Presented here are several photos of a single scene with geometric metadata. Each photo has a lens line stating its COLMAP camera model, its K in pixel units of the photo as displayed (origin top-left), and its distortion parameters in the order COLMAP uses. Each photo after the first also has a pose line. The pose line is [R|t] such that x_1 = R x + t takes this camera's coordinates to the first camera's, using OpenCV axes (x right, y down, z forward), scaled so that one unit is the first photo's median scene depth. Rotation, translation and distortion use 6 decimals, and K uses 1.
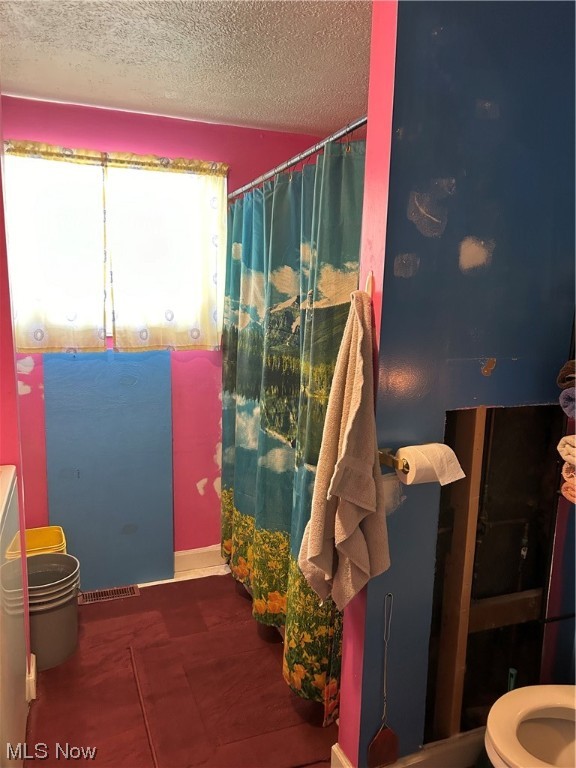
lens RADIAL K [[623.5, 0, 278.0], [0, 623.5, 384.7], [0, 0, 1]] dist [0.070105, -0.003615]
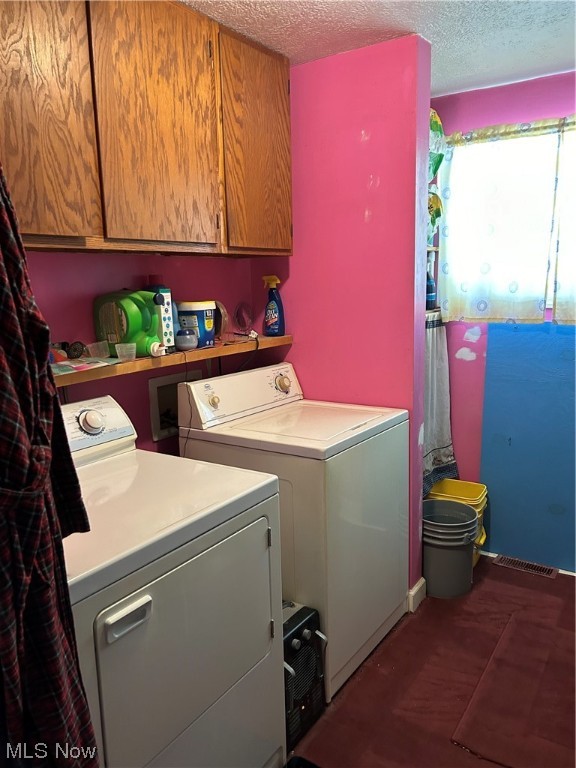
lens RADIAL K [[623.5, 0, 278.0], [0, 623.5, 384.7], [0, 0, 1]] dist [0.070105, -0.003615]
pose [[0.566539, 0.108740, -0.816828, 0.326481], [-0.099746, 0.993016, 0.063014, 0.023290], [0.817975, 0.045775, 0.573429, 0.095047]]
